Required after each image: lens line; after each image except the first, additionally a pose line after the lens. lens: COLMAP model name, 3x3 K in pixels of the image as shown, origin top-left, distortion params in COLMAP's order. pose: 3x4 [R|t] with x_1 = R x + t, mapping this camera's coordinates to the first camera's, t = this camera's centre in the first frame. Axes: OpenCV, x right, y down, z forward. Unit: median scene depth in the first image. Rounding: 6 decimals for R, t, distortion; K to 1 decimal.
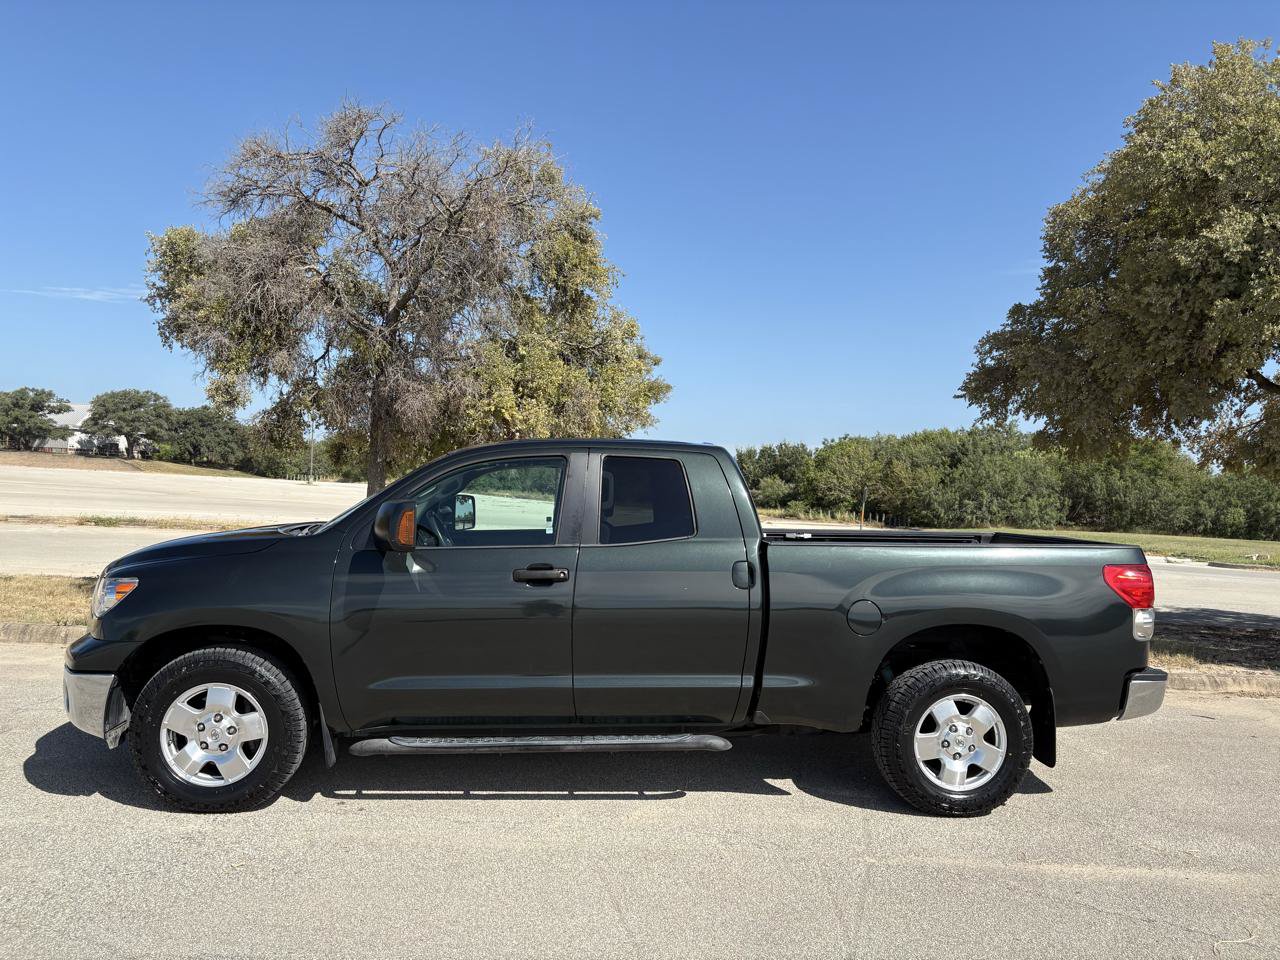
lens RADIAL K [[967.8, 0, 635.7], [0, 967.8, 485.8], [0, 0, 1]] dist [0.032648, -0.025698]
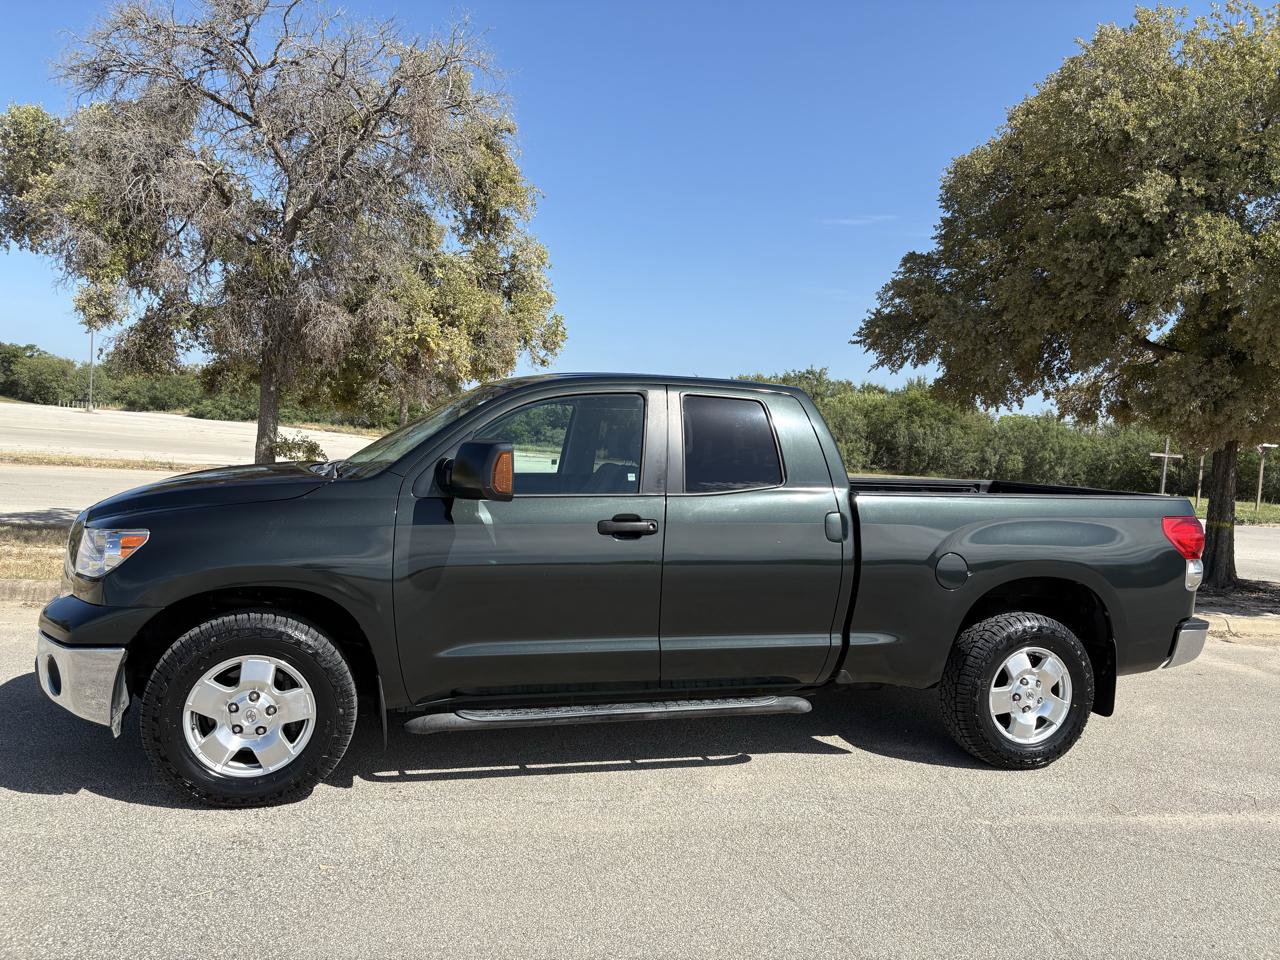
lens RADIAL K [[967.8, 0, 635.1], [0, 967.8, 489.3], [0, 0, 1]] dist [0.032648, -0.025698]
pose [[0.981344, 0.008811, 0.192057, -0.124429], [-0.021707, 0.997640, 0.065147, -0.000152], [-0.191030, -0.068101, 0.979219, 0.061017]]
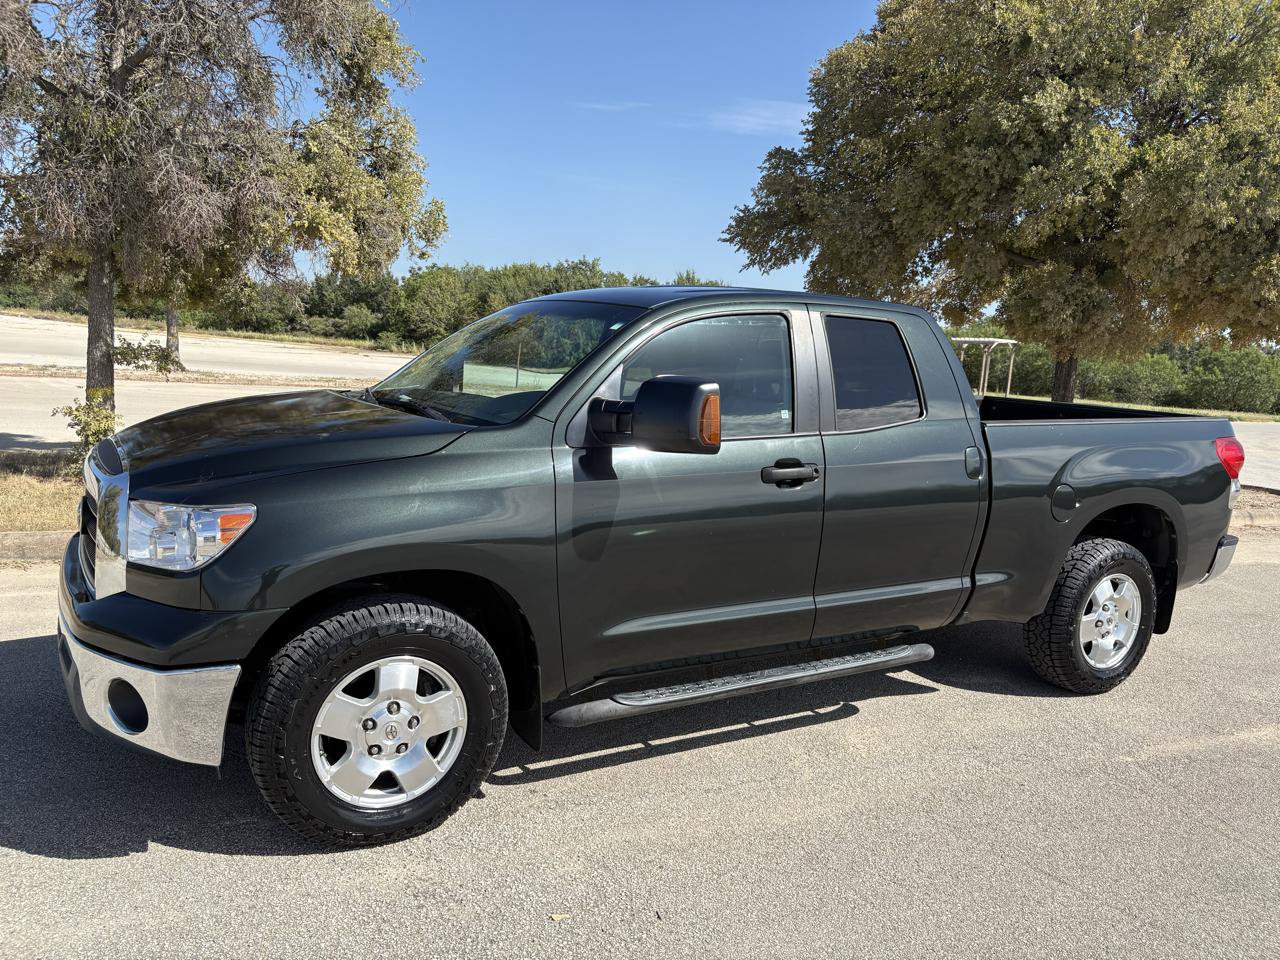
lens RADIAL K [[967.8, 0, 640.5], [0, 967.8, 491.7], [0, 0, 1]] dist [0.032648, -0.025698]
pose [[0.904285, -0.046602, 0.424379, -0.253333], [-0.029670, 0.984761, 0.171362, -0.010350], [-0.425898, -0.167552, 0.889122, 0.170401]]
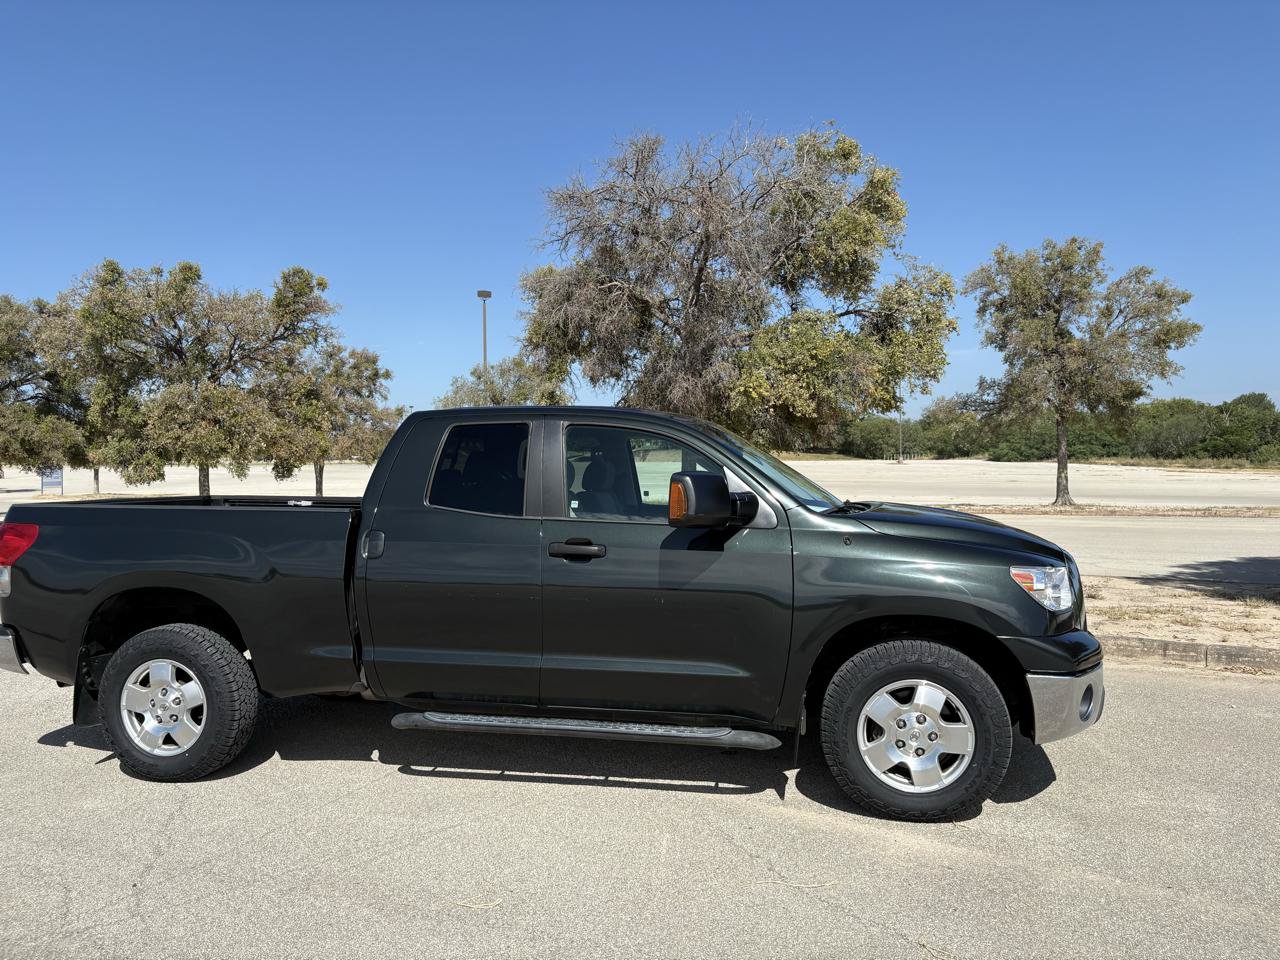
lens RADIAL K [[967.8, 0, 637.5], [0, 967.8, 489.1], [0, 0, 1]] dist [0.032648, -0.025698]
pose [[0.816851, -0.038324, -0.575575, 0.389764], [0.053458, 0.998526, 0.009382, 0.016924], [0.574367, -0.038433, 0.817695, 0.042616]]
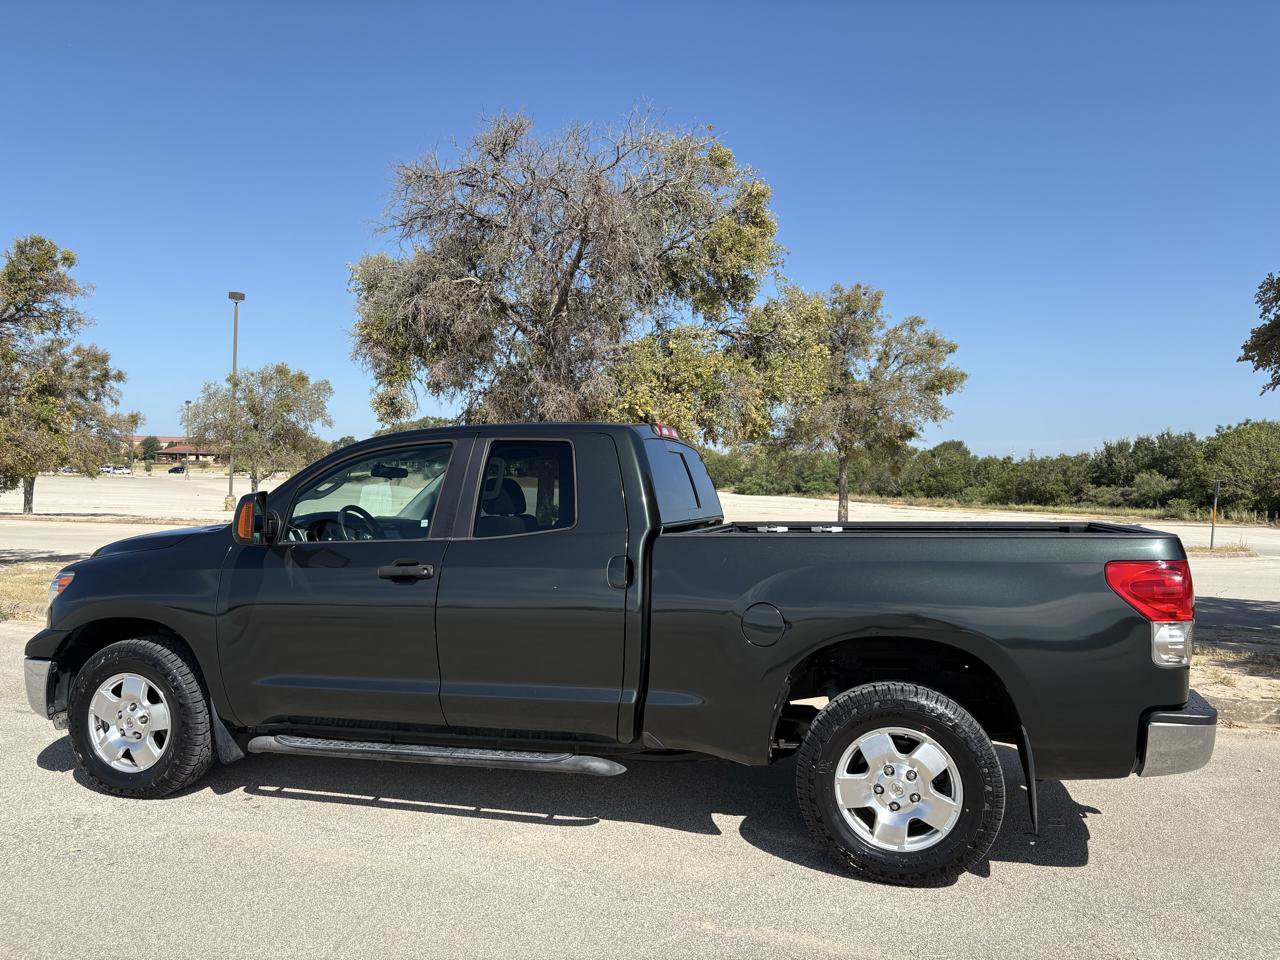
lens RADIAL K [[967.8, 0, 629.7], [0, 967.8, 489.4], [0, 0, 1]] dist [0.032648, -0.025698]
pose [[0.934060, -0.026486, -0.356132, 0.205873], [0.025572, 0.999647, -0.007273, 0.012276], [0.356198, -0.002313, 0.934408, 0.098272]]
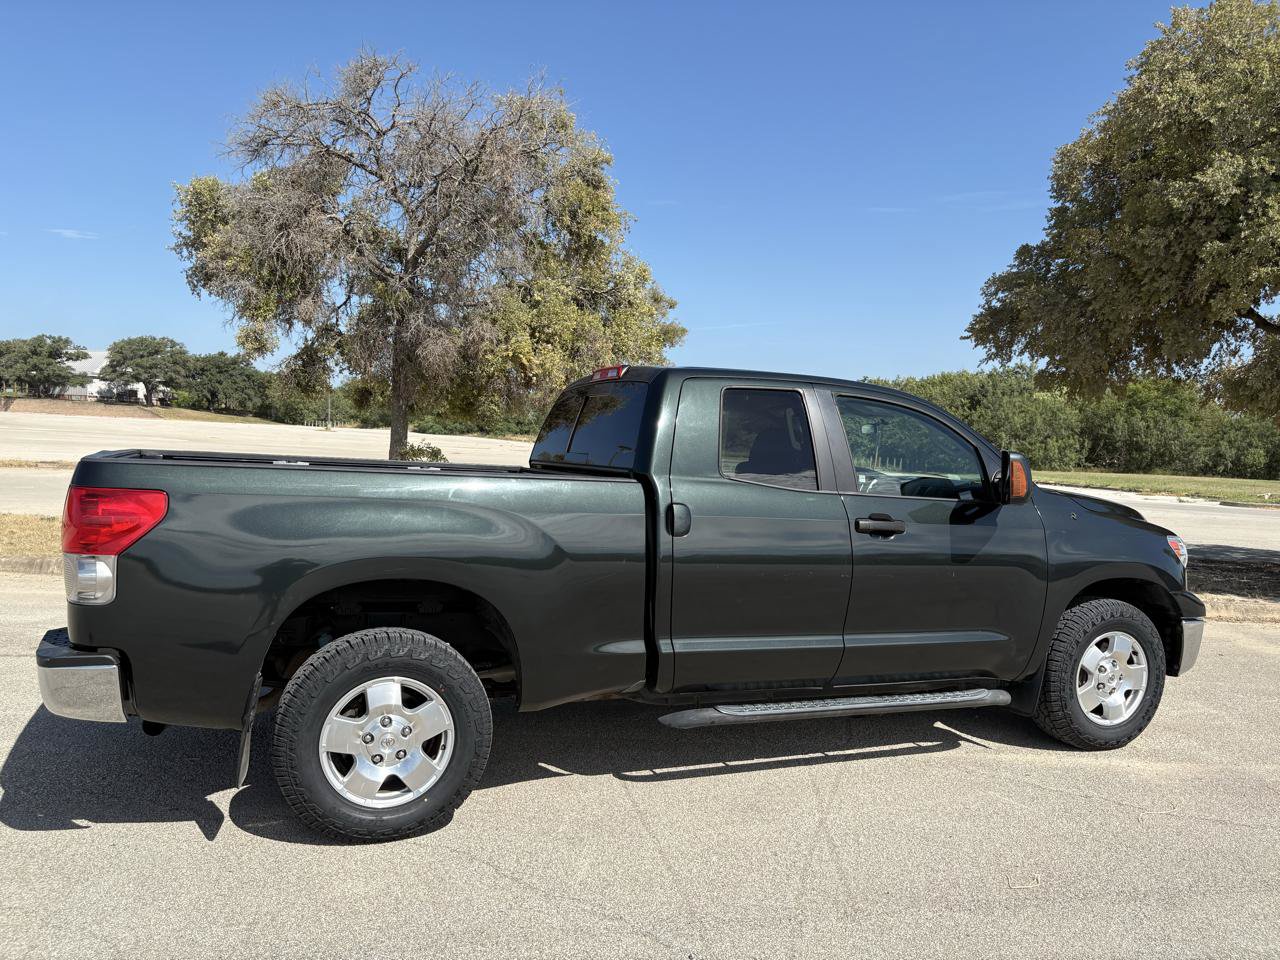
lens RADIAL K [[967.8, 0, 640.9], [0, 967.8, 494.7], [0, 0, 1]] dist [0.032648, -0.025698]
pose [[0.999909, -0.005074, -0.012506, 0.005287], [0.005892, 0.997789, 0.066199, 0.003911], [0.012143, -0.066267, 0.997728, -0.049484]]
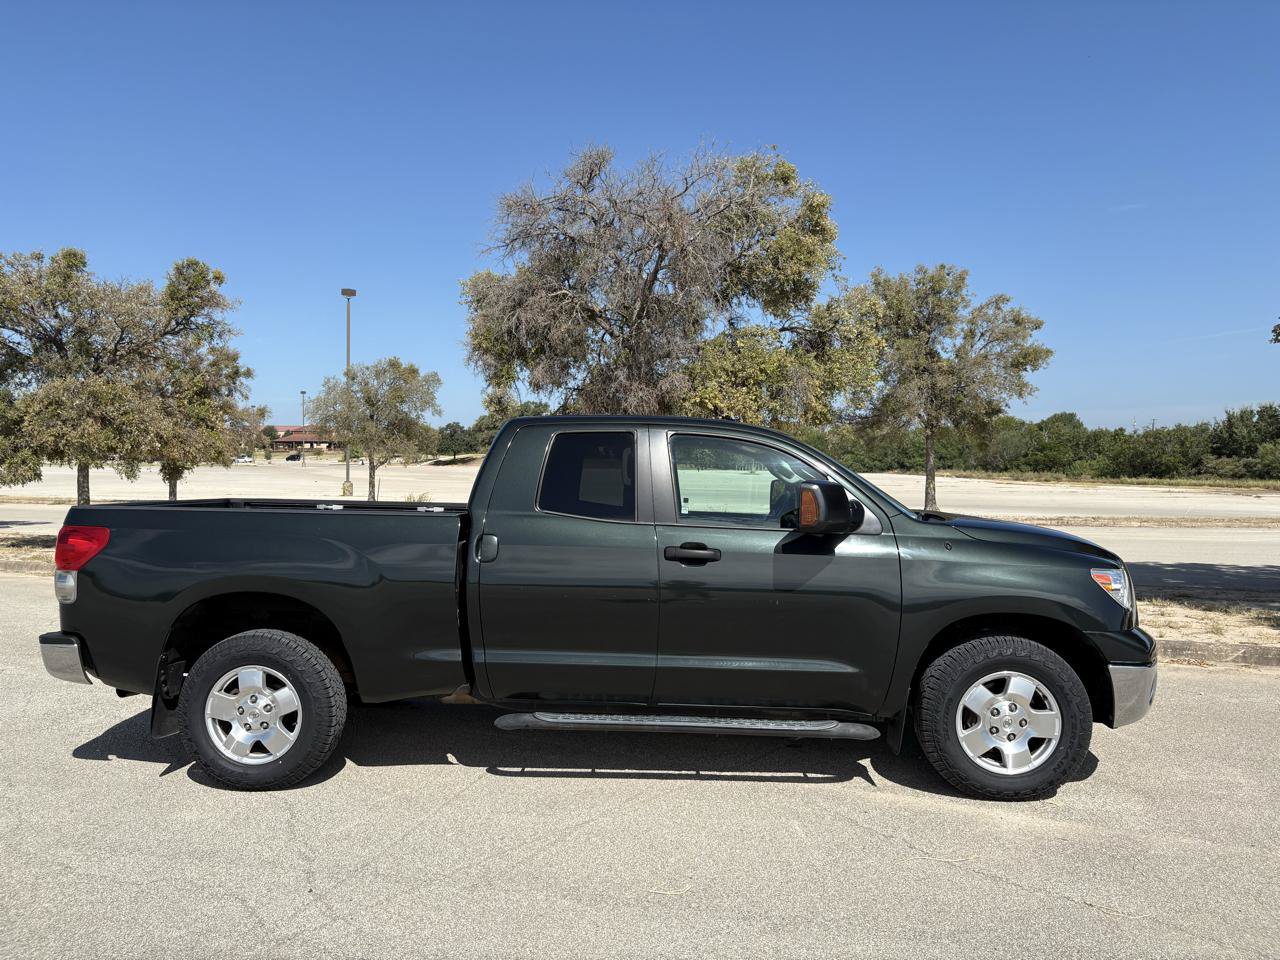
lens RADIAL K [[967.8, 0, 635.5], [0, 967.8, 489.1], [0, 0, 1]] dist [0.032648, -0.025698]
pose [[0.894378, -0.033143, -0.446082, 0.293790], [0.041859, 0.999076, 0.009698, 0.010568], [0.445348, -0.027347, 0.894940, -0.040121]]
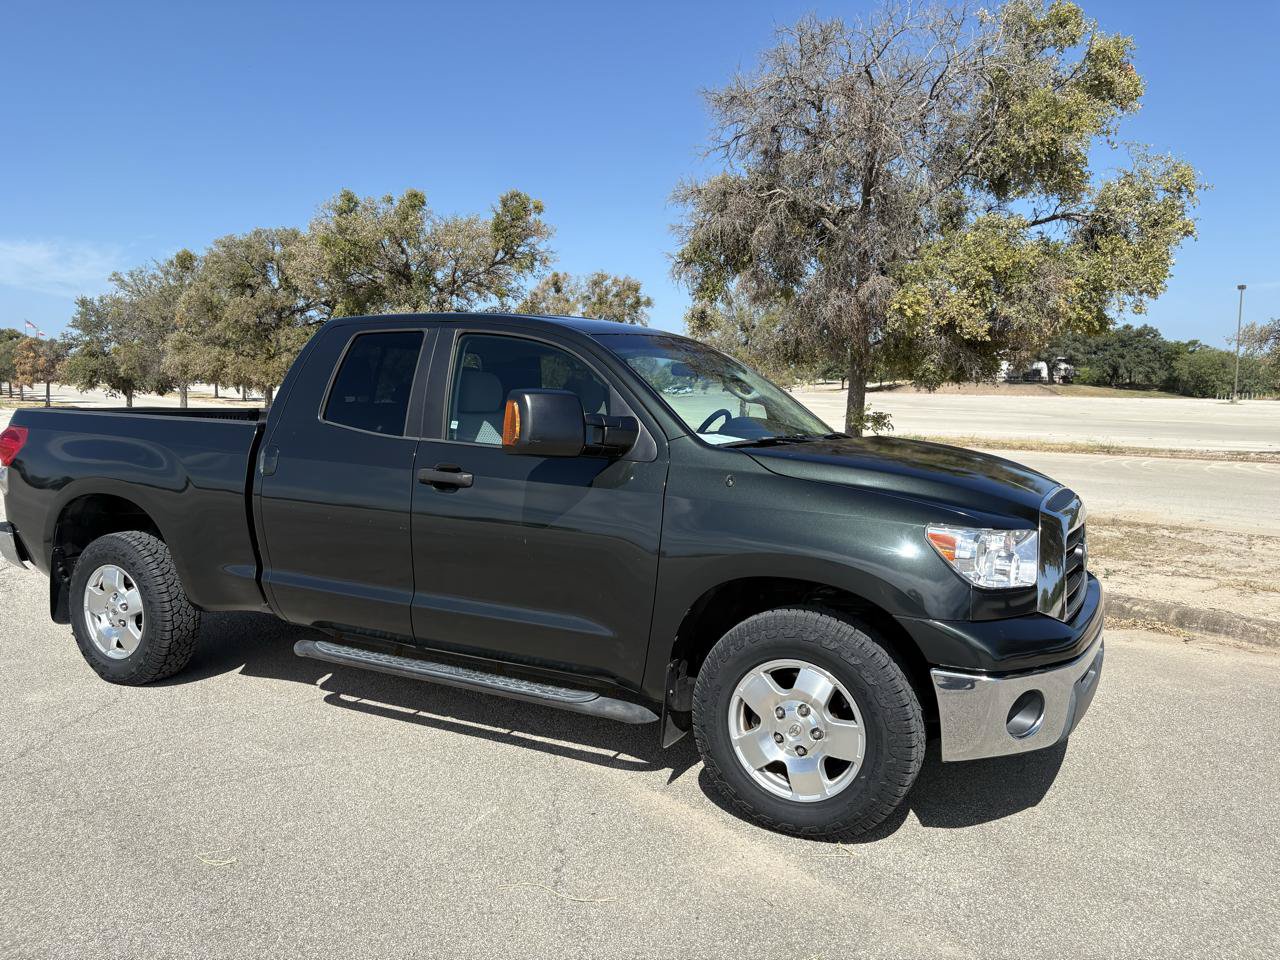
lens RADIAL K [[967.8, 0, 644.5], [0, 967.8, 491.1], [0, 0, 1]] dist [0.032648, -0.025698]
pose [[0.623351, 0.042239, -0.780801, 0.465395], [0.022870, 0.997128, 0.072200, 0.027185], [0.781608, -0.062862, 0.620595, 0.209806]]
